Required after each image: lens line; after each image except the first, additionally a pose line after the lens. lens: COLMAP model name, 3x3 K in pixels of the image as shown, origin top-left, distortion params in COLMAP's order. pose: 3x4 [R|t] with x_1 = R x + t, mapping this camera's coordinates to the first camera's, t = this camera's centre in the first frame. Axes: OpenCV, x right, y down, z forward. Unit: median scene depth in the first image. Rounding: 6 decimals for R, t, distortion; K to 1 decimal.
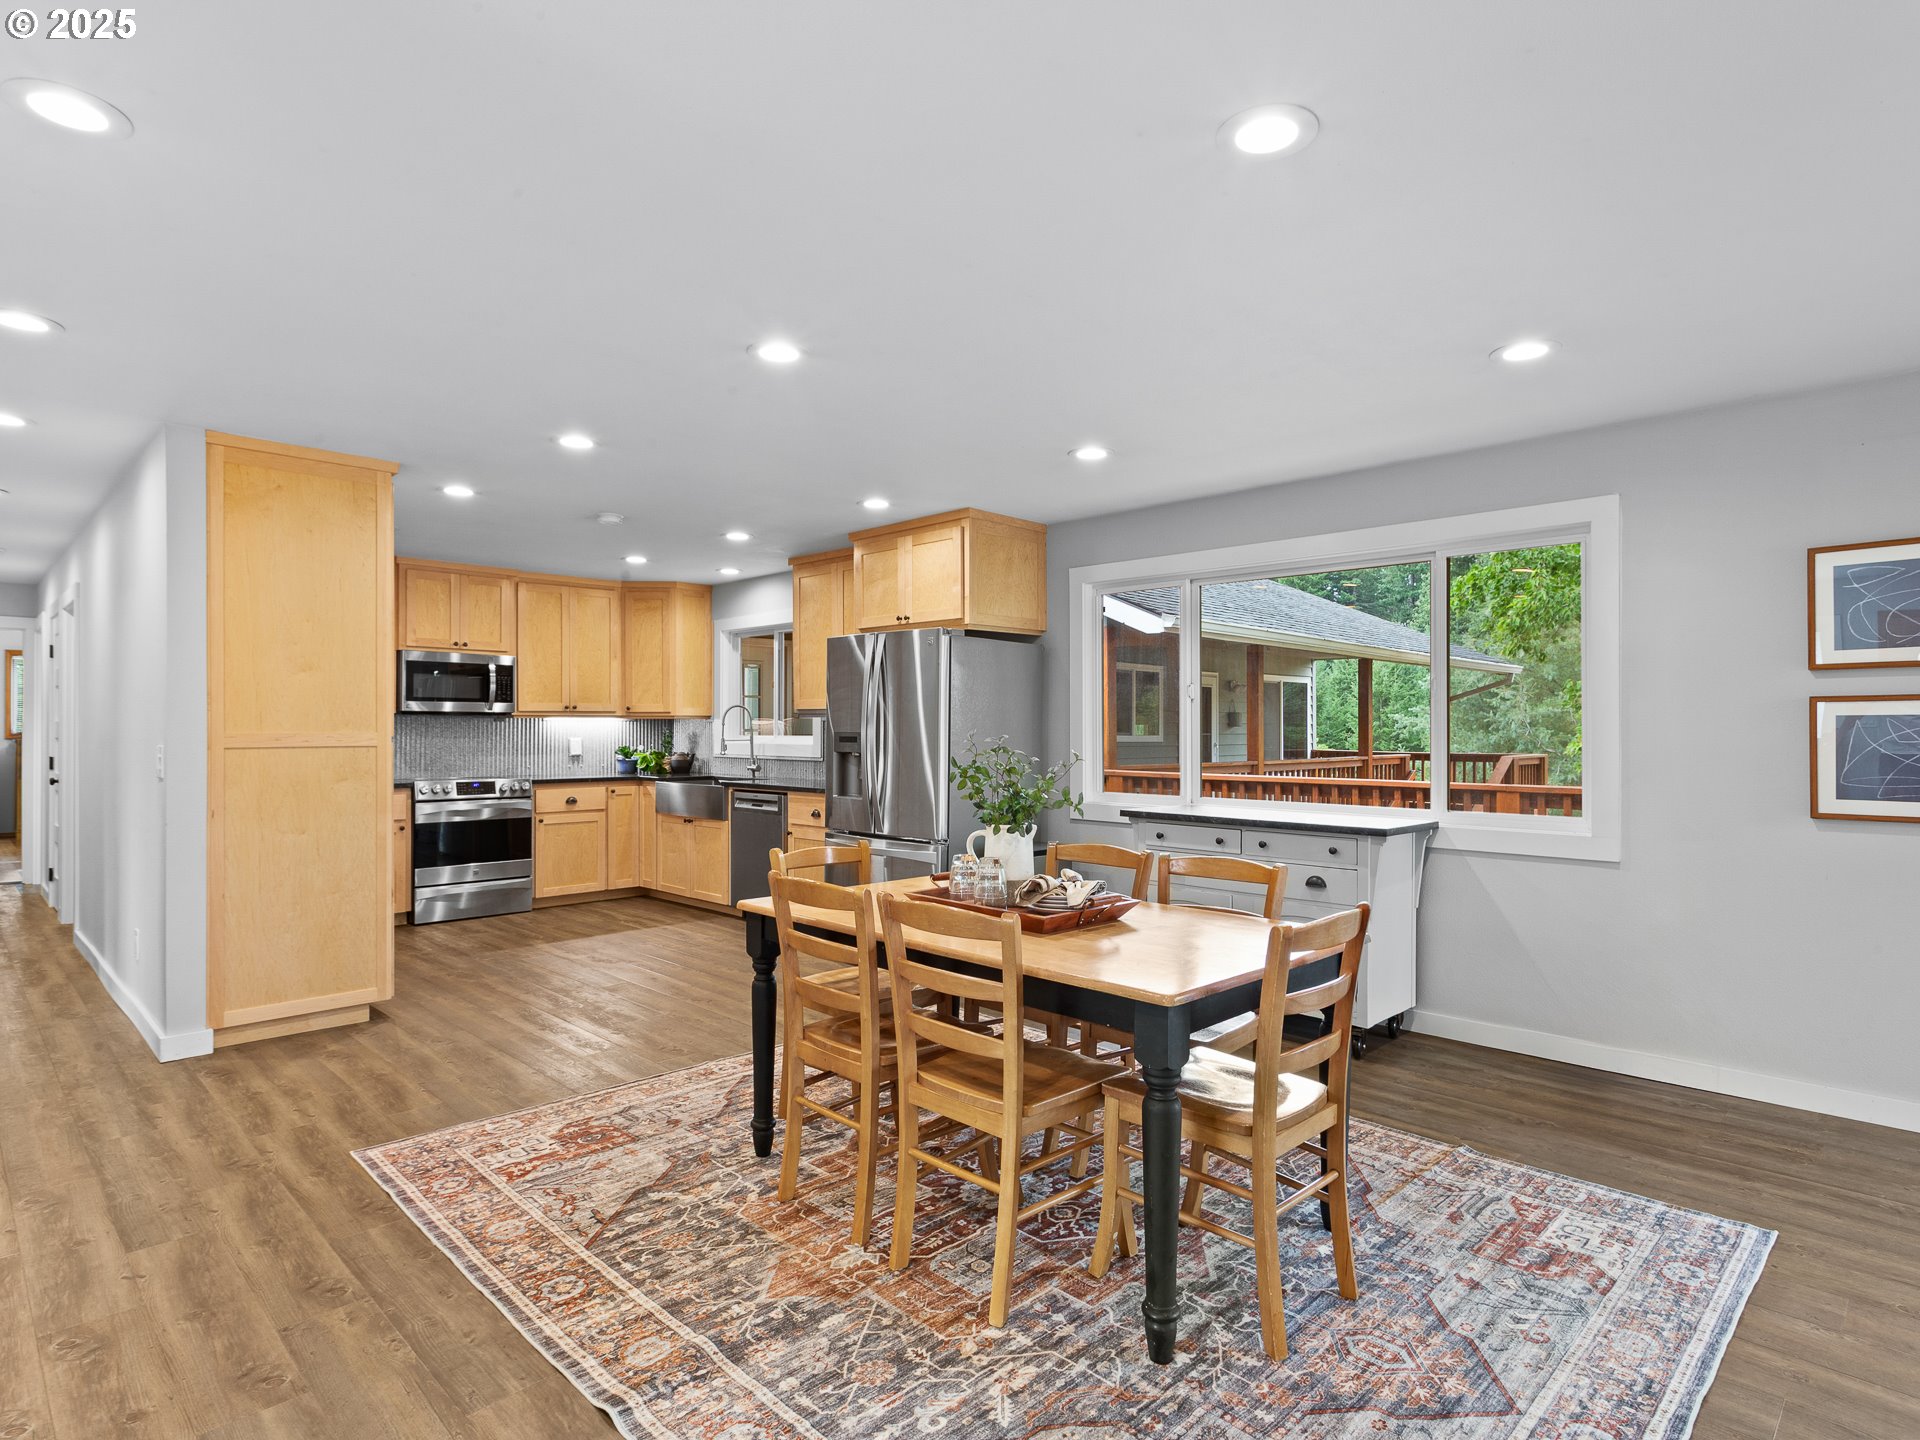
lens RADIAL K [[1047.2, 0, 964.3], [0, 1047.2, 719.5], [0, 0, 1]] dist [-0.011785, 0.005761]
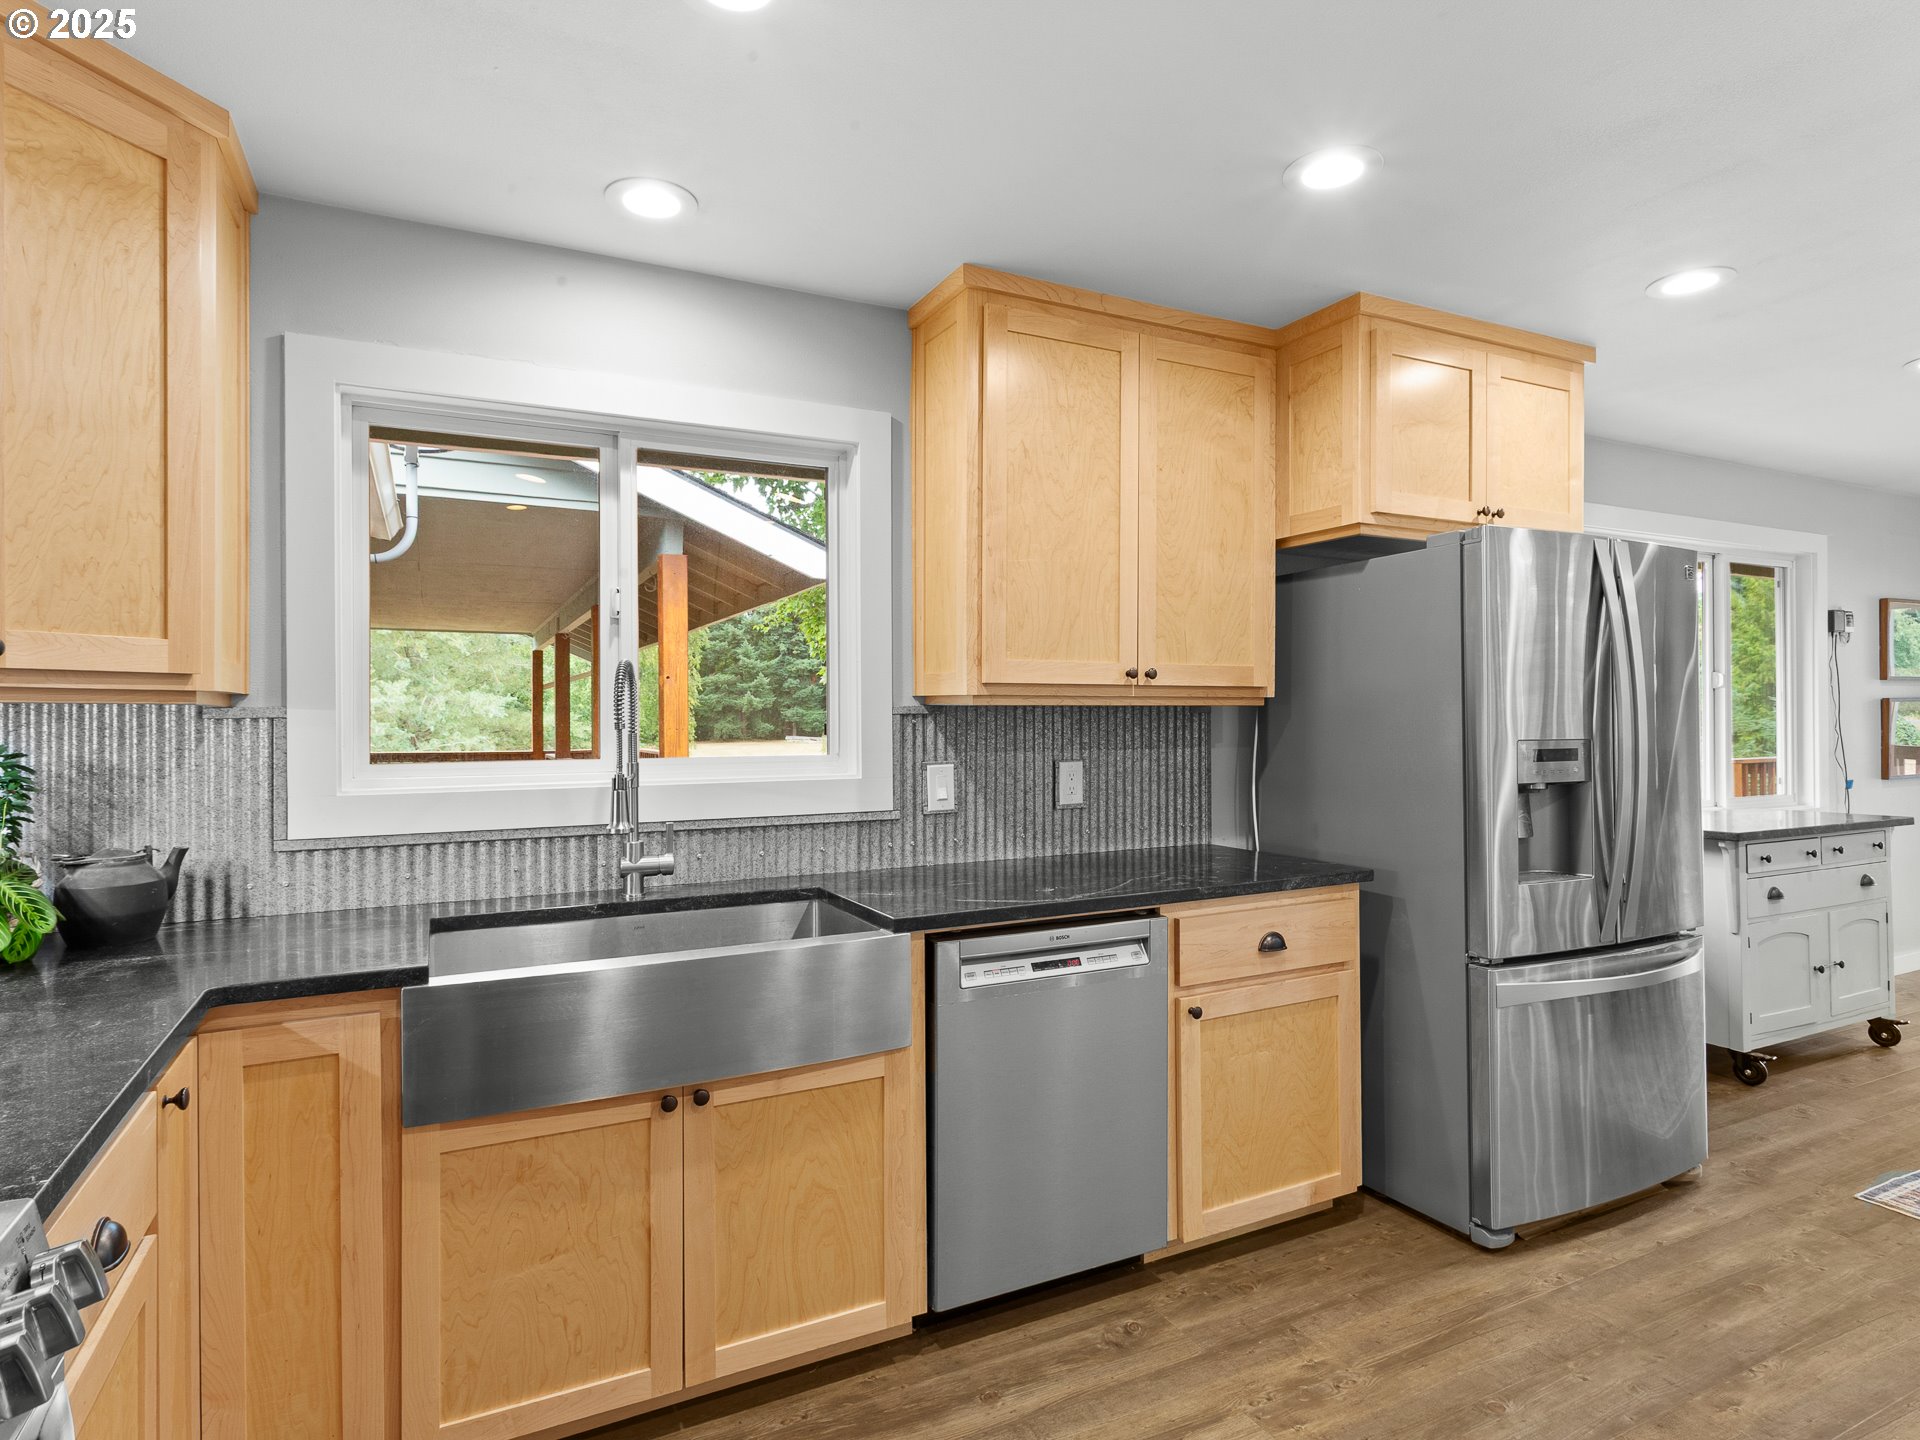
lens RADIAL K [[1047.2, 0, 960.6], [0, 1047.2, 709.3], [0, 0, 1]] dist [-0.011785, 0.005761]
pose [[0.312376, 0.003239, 0.949953, -0.466820], [-0.002207, 0.999994, -0.002684, 0.000360], [-0.949956, -0.001258, 0.312381, 0.814422]]
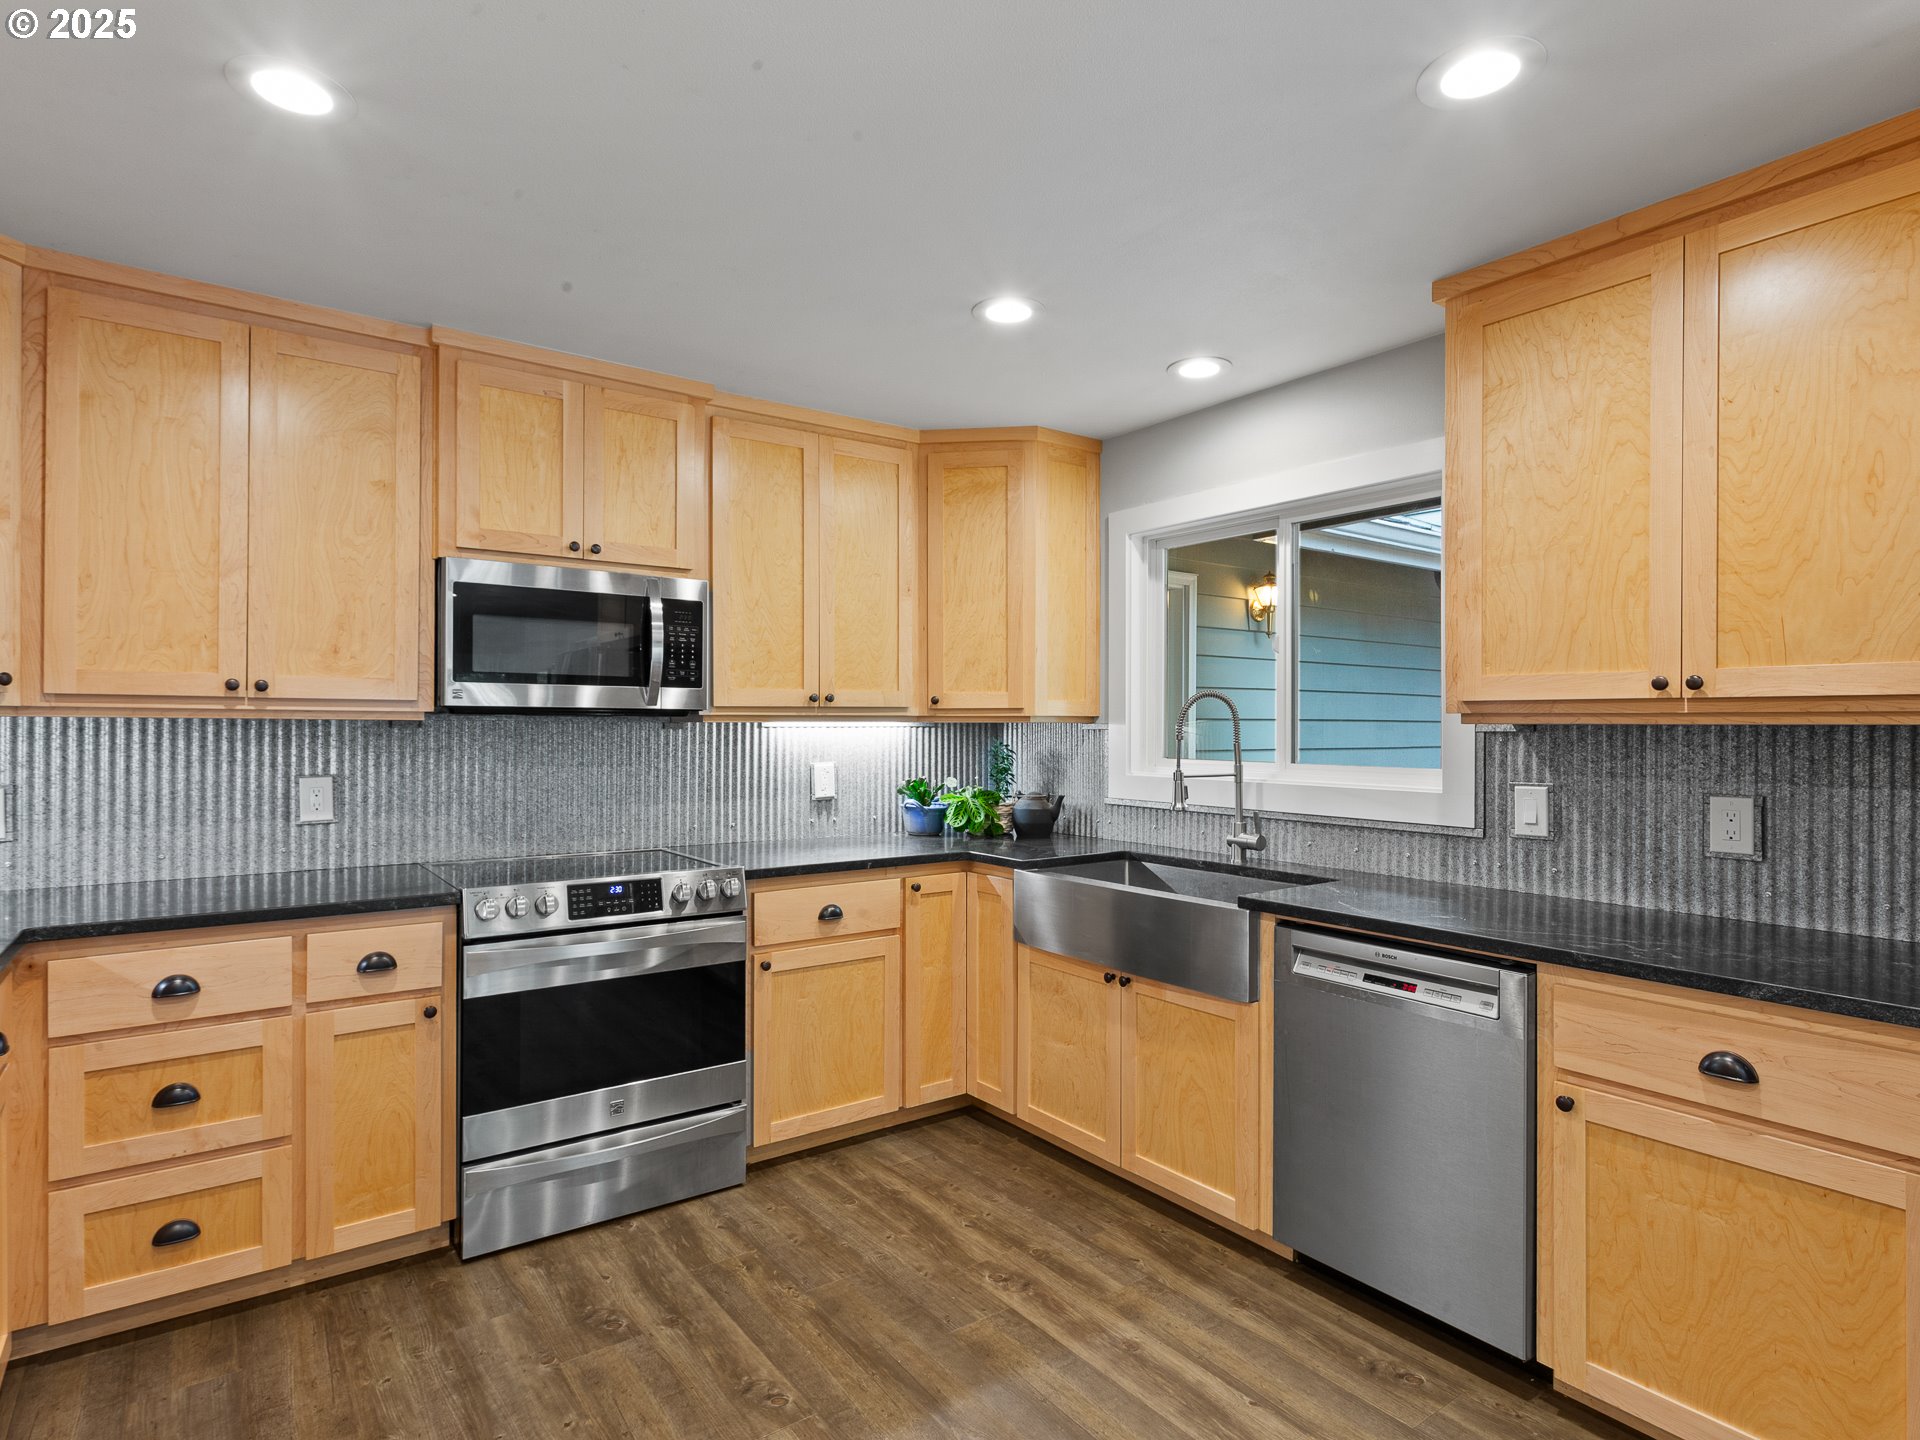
lens RADIAL K [[1047.2, 0, 958.5], [0, 1047.2, 723.6], [0, 0, 1]] dist [-0.011785, 0.005761]
pose [[0.987681, 0.001923, -0.156469, -0.249747], [-0.000659, 0.999967, 0.008129, -0.004498], [0.156479, -0.007925, 0.987649, 0.566931]]
